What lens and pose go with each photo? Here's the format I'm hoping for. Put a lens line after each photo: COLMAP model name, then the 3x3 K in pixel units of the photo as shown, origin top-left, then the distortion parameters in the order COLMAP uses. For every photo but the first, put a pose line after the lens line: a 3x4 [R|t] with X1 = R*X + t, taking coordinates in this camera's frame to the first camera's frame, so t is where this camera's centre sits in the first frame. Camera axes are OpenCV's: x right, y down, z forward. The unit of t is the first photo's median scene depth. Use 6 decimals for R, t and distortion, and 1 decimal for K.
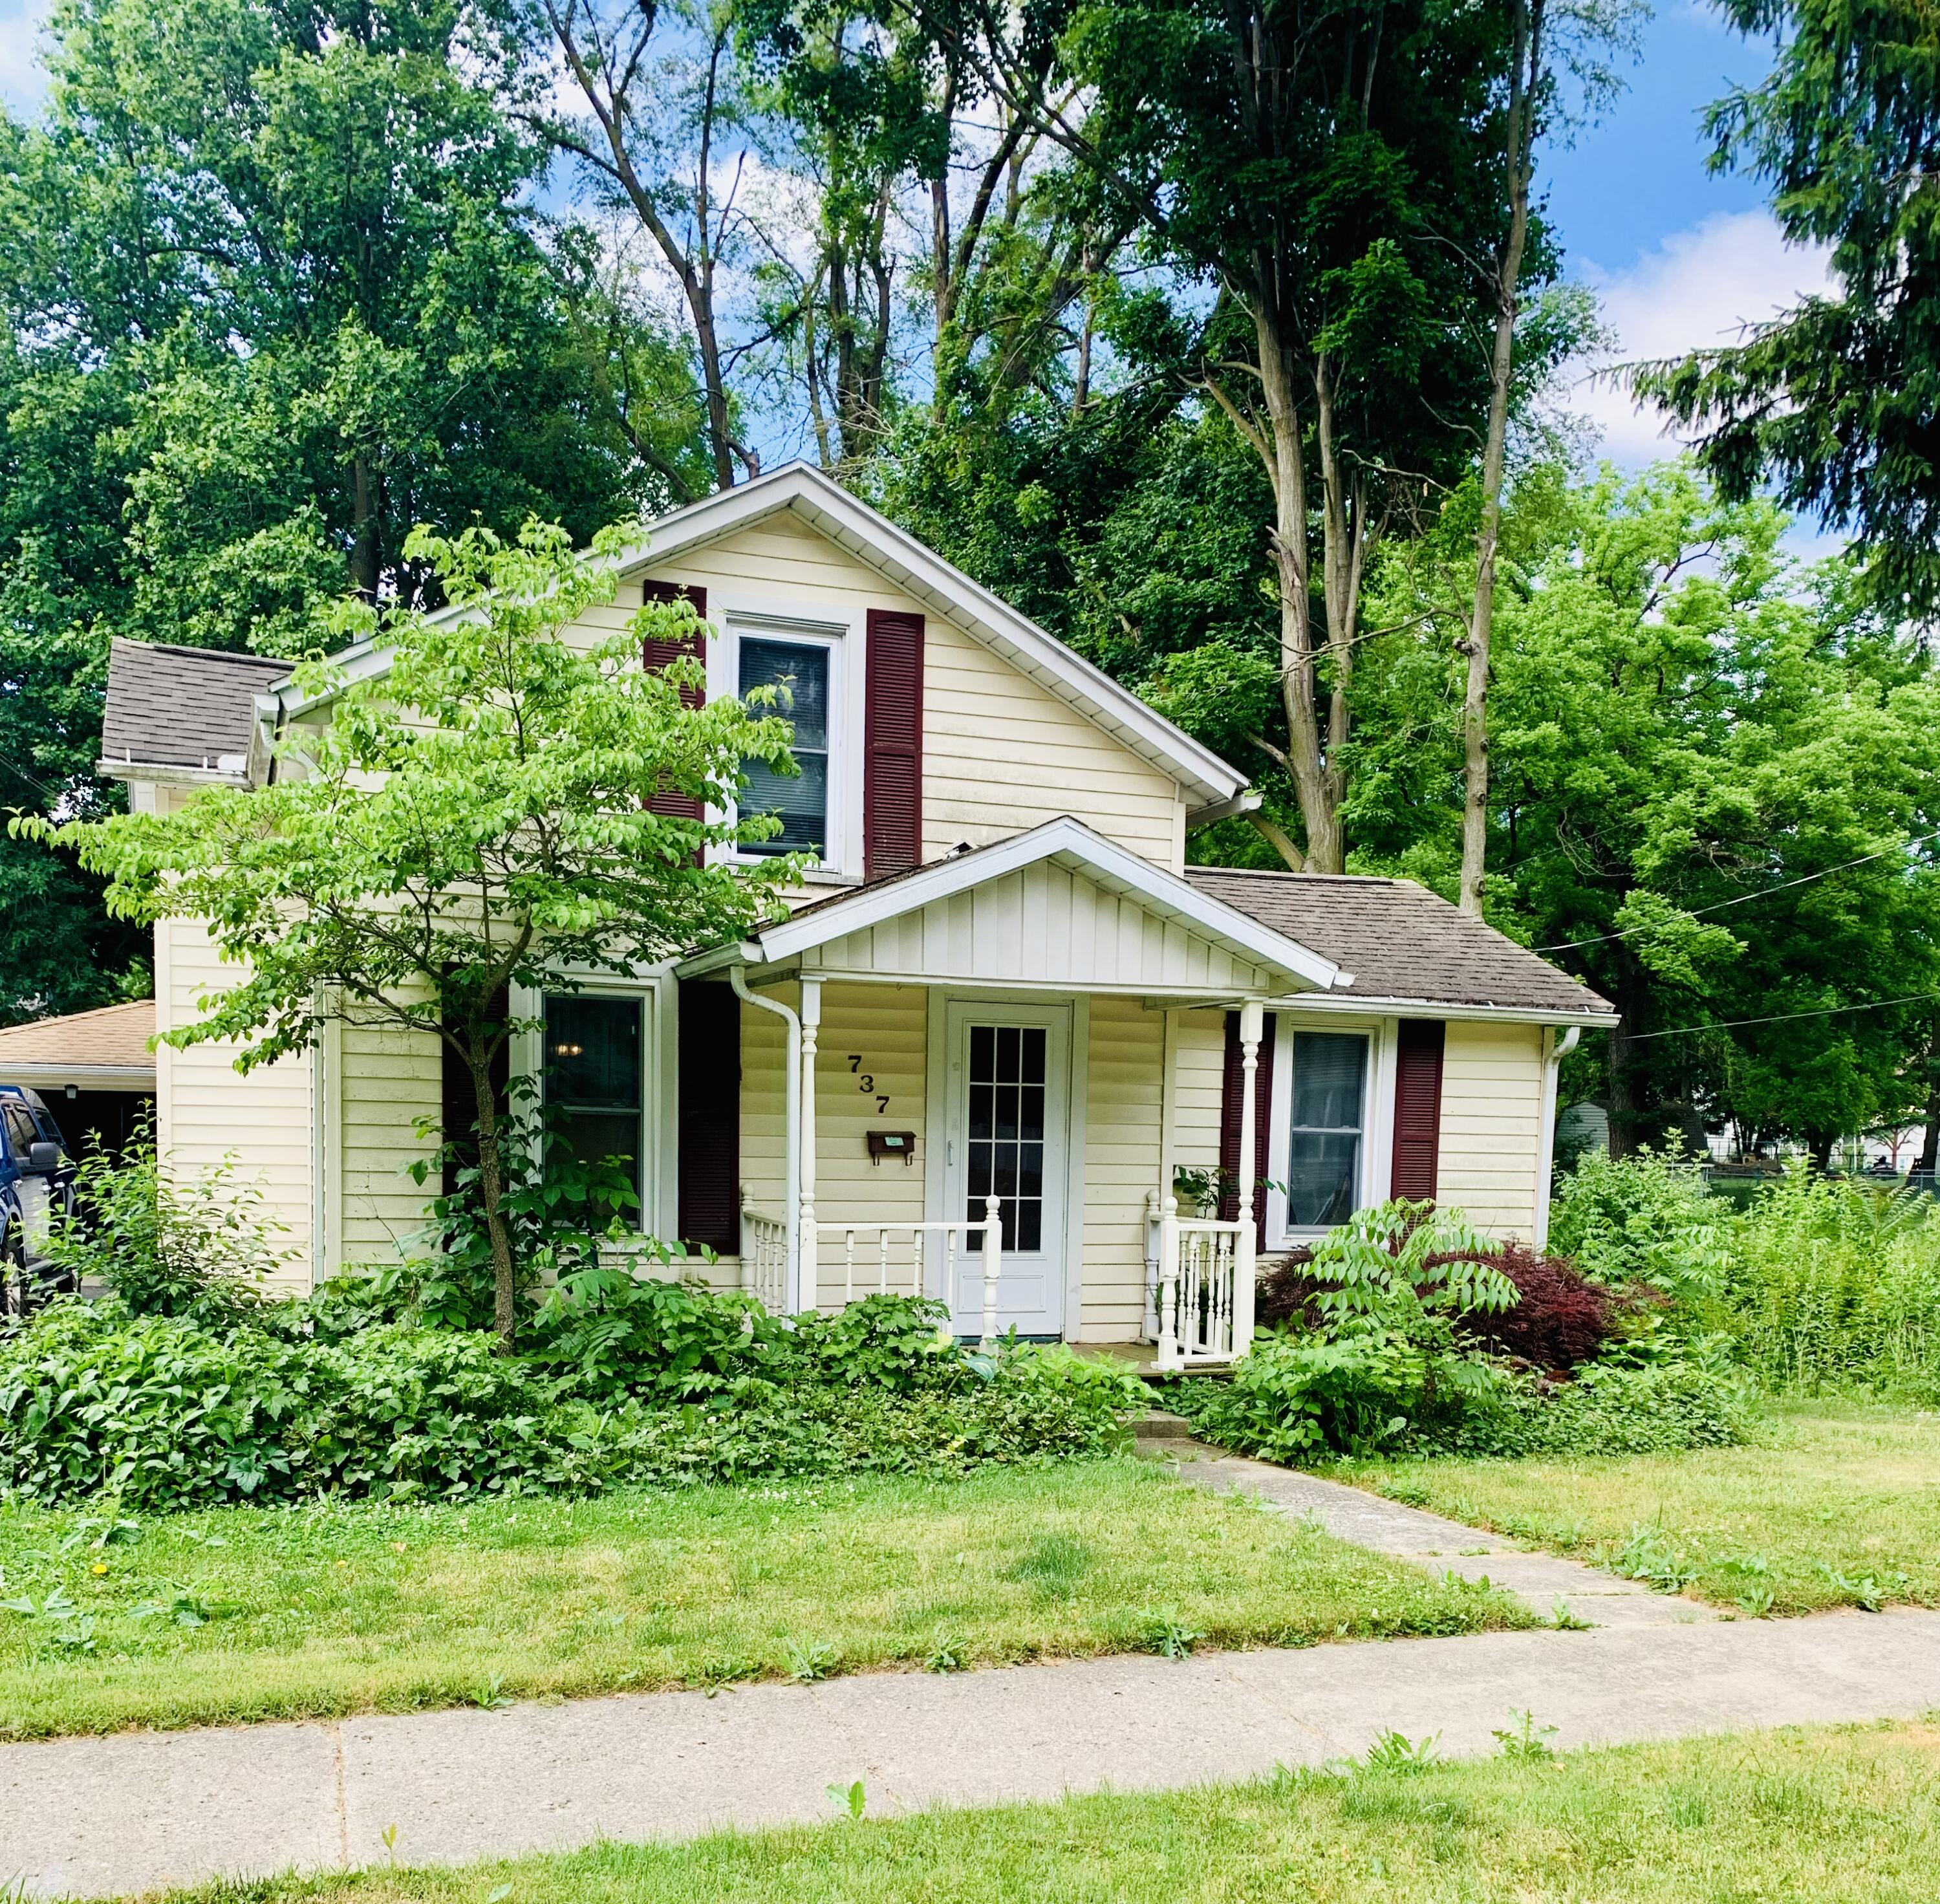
lens RADIAL K [[1727.8, 0, 972.3], [0, 1727.8, 1038.9], [0, 0, 1]] dist [0.112697, 0.000859]
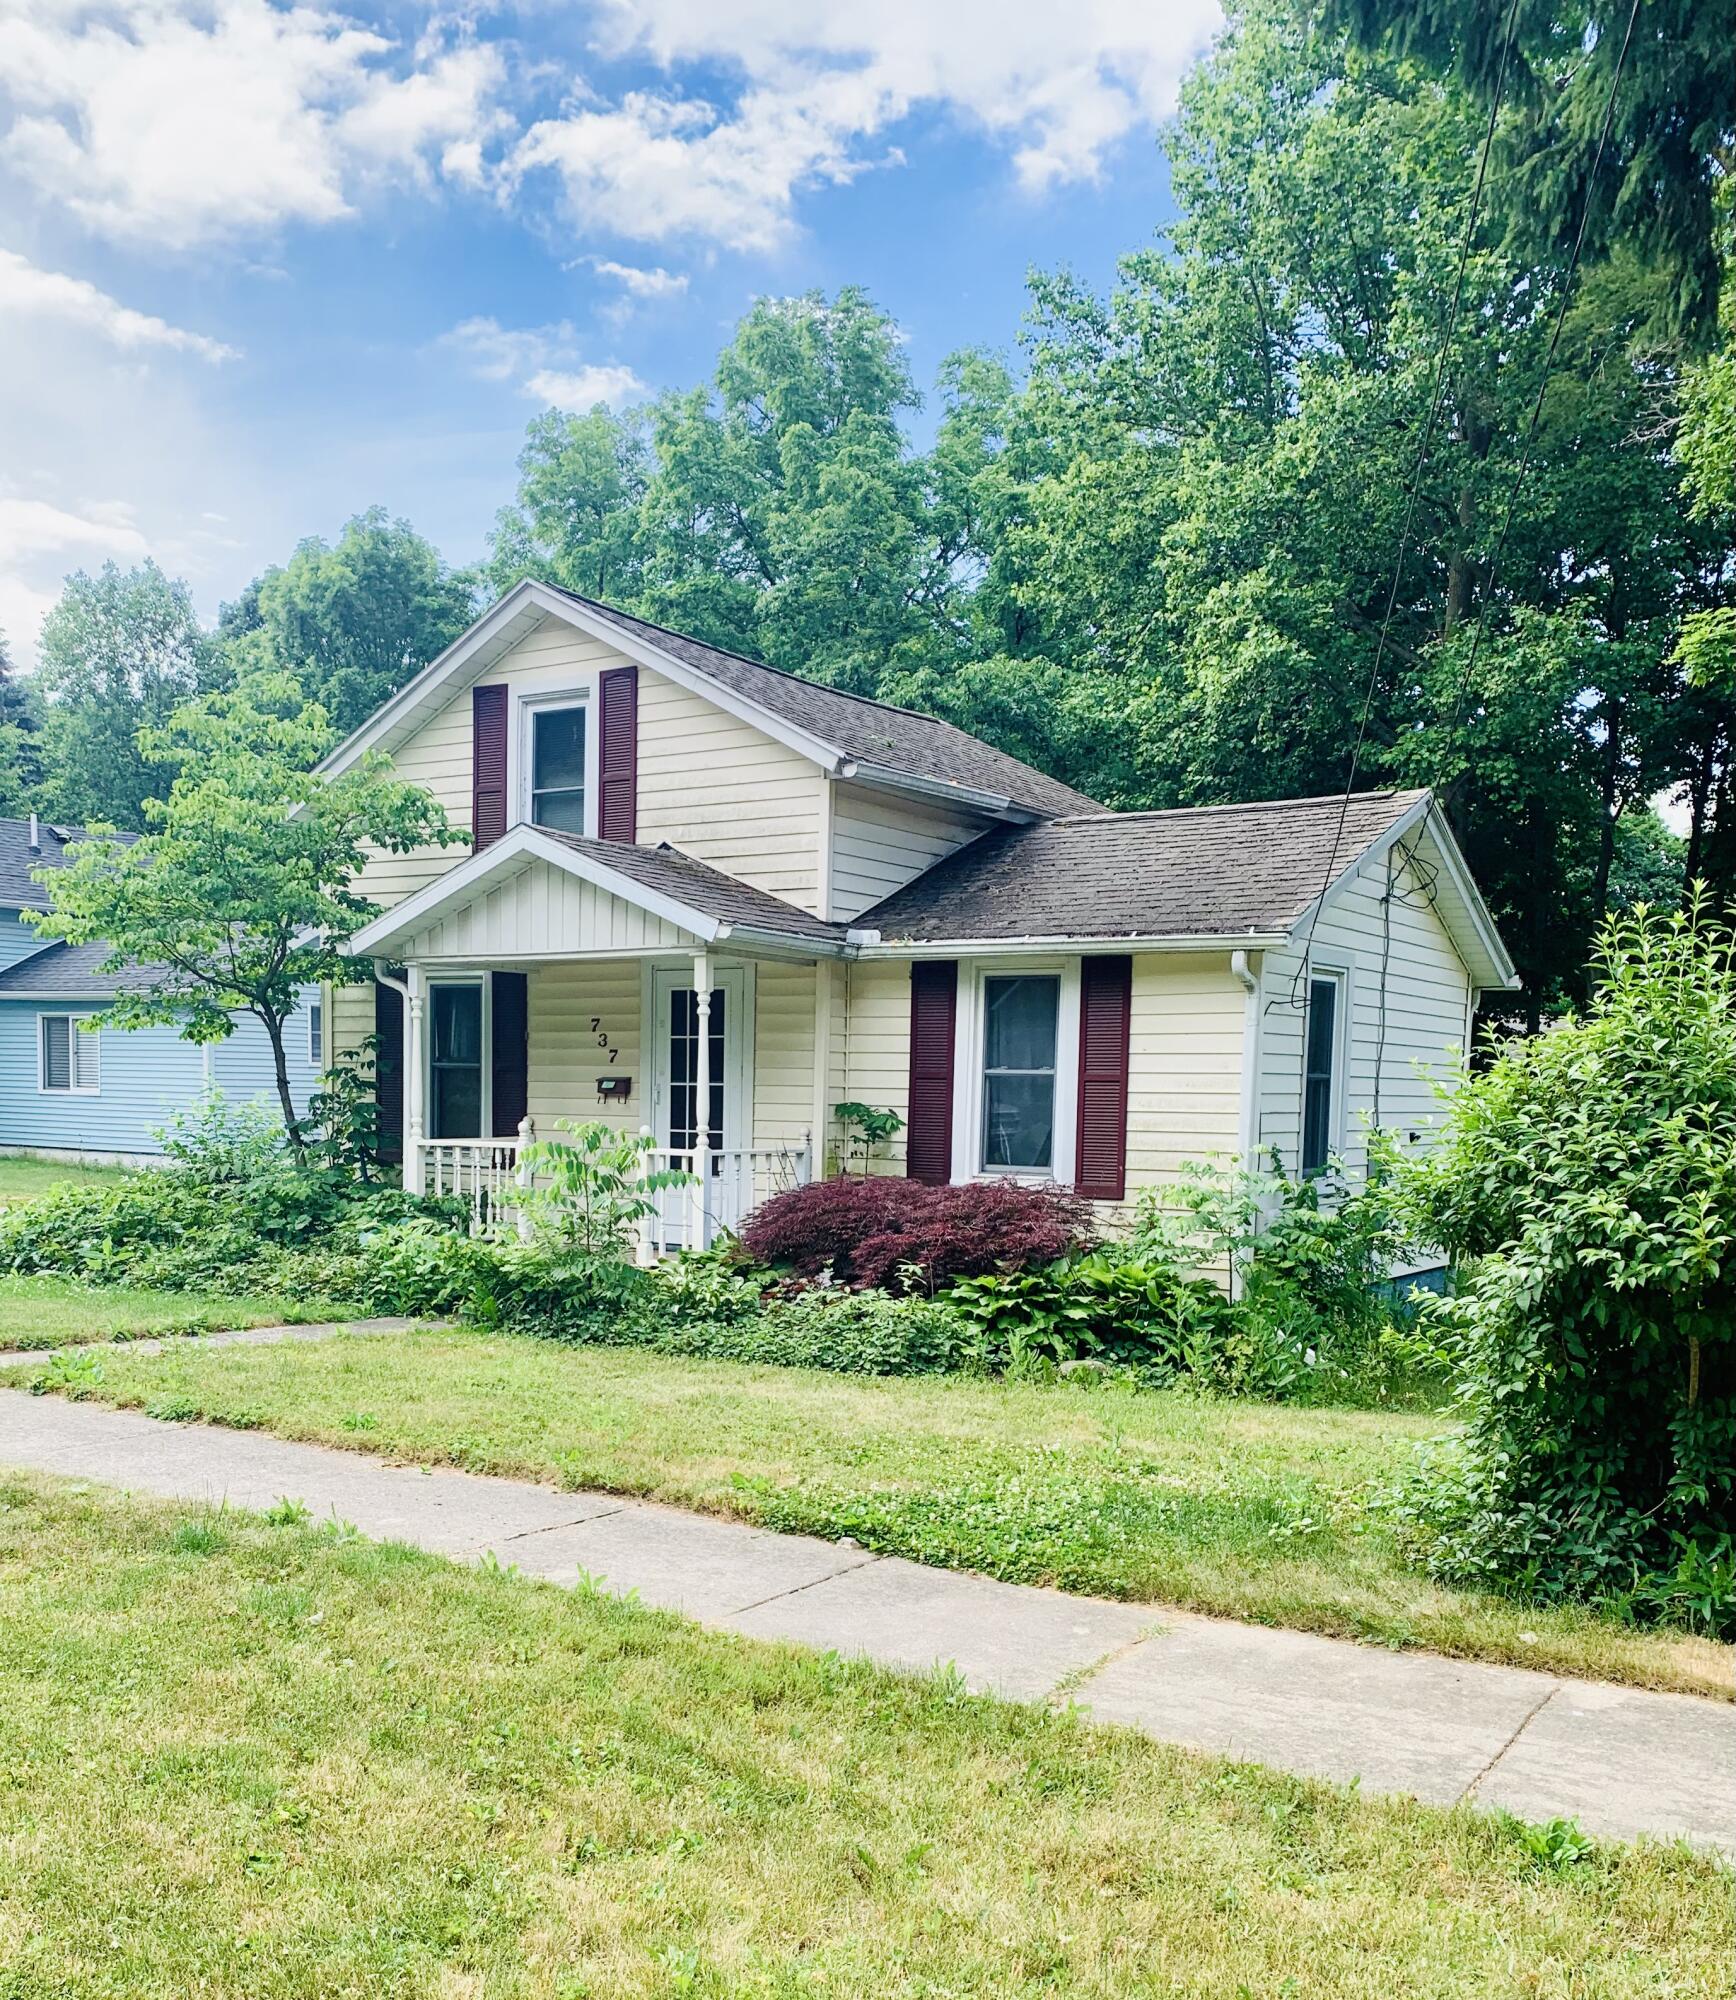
lens RADIAL K [[1699.1, 0, 868.0], [0, 1699.1, 1000.0], [0, 0, 1]] dist [0.027819, -0.004874]
pose [[0.652455, -0.050534, -0.756140, 0.996845], [0.039417, 0.998687, -0.032731, 0.044238], [0.756801, -0.008450, 0.653590, 0.319854]]
